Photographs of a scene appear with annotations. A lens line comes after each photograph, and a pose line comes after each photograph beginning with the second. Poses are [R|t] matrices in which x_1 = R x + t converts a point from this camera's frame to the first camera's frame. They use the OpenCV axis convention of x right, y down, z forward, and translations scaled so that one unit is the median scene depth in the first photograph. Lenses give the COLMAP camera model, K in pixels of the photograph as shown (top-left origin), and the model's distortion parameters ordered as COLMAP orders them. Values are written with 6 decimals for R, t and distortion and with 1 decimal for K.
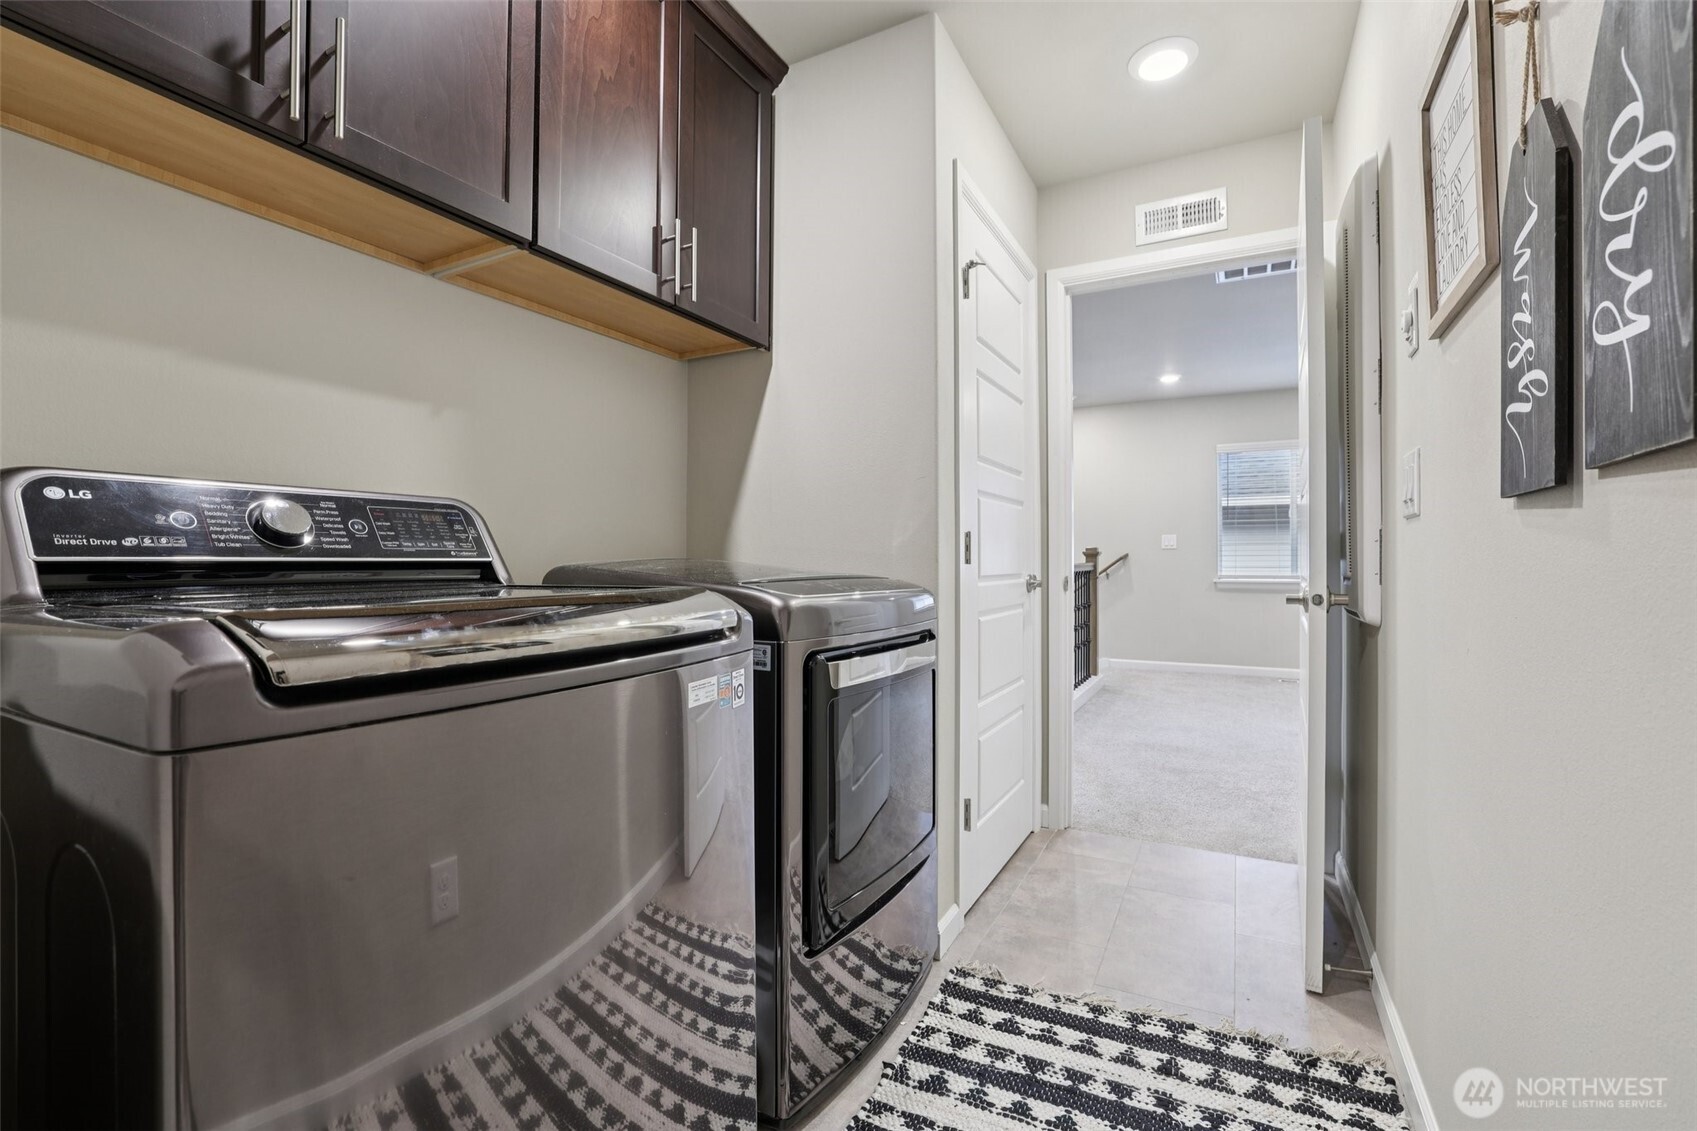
lens RADIAL K [[736.8, 0, 852.0], [0, 736.8, 560.8], [0, 0, 1]] dist [-0.013086, 0.002220]
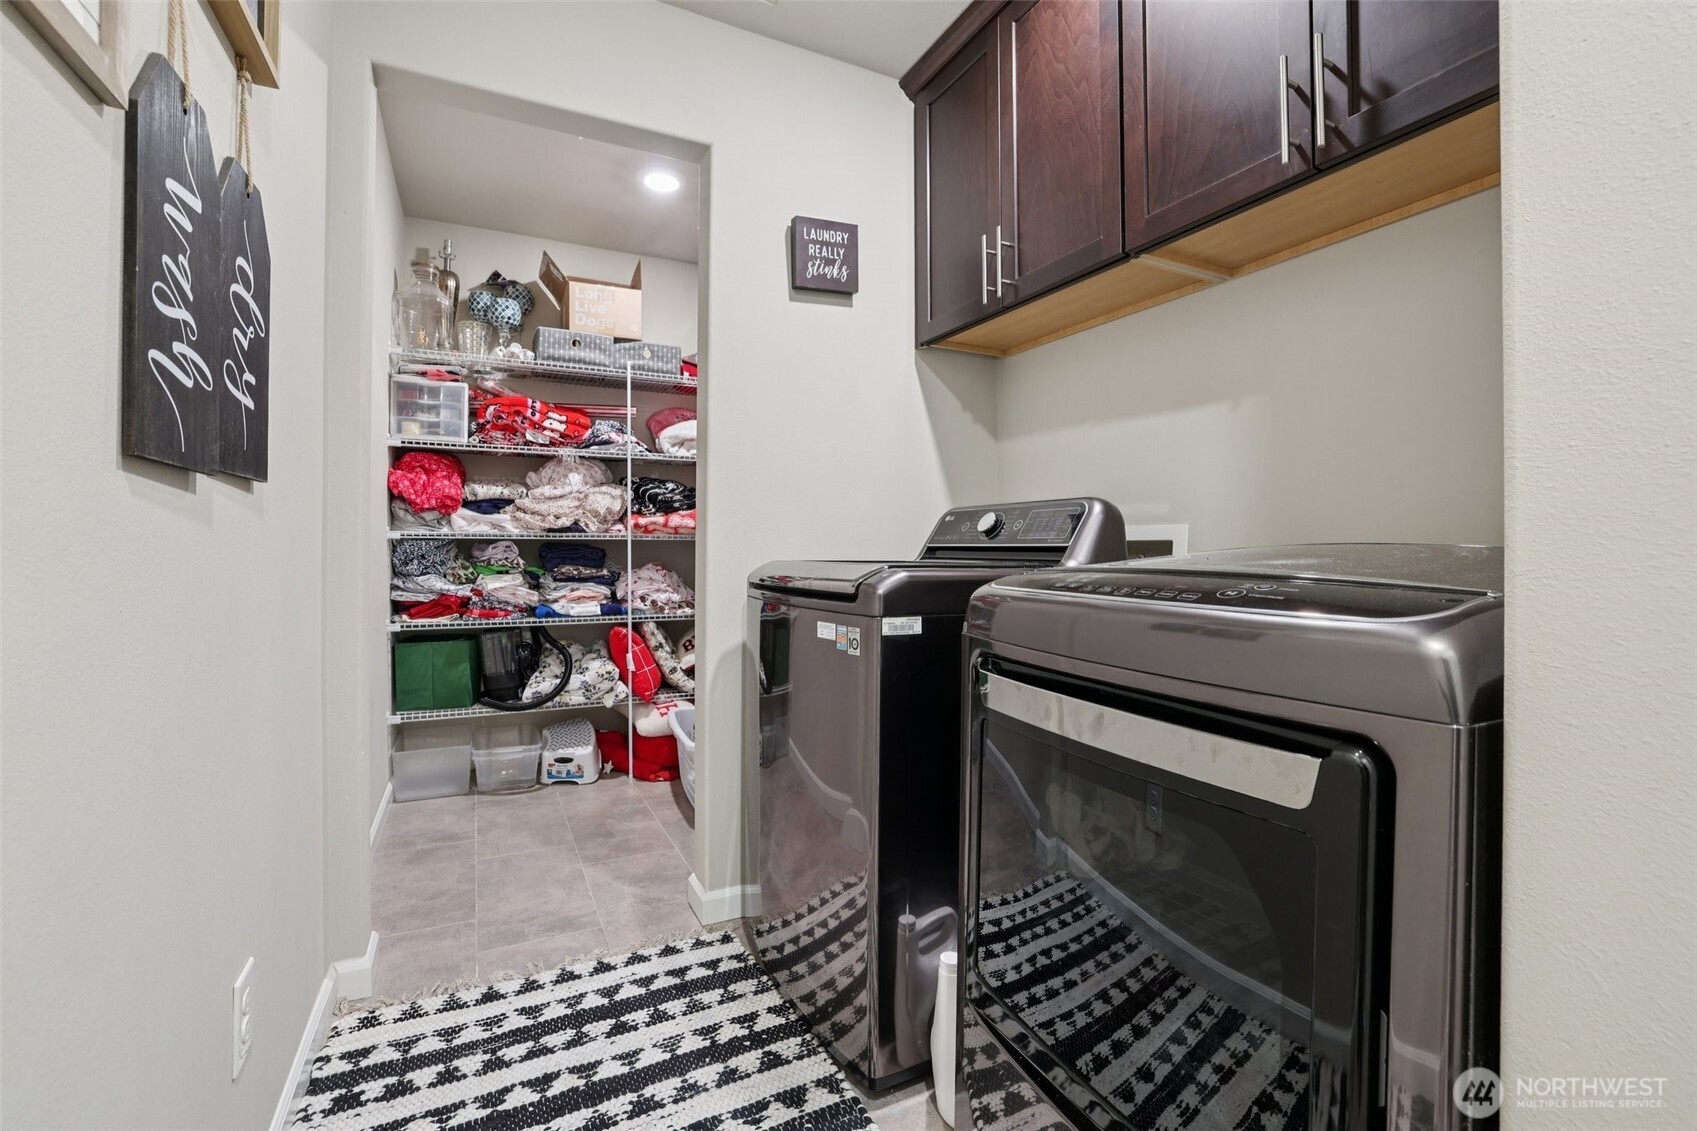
lens RADIAL K [[736.8, 0, 845.2], [0, 736.8, 563.1], [0, 0, 1]] dist [-0.013086, 0.002220]
pose [[0.587482, -0.001786, 0.809235, -0.238553], [-0.011848, 0.999871, 0.010809, -0.000164], [-0.809151, -0.015938, 0.587385, 0.114941]]
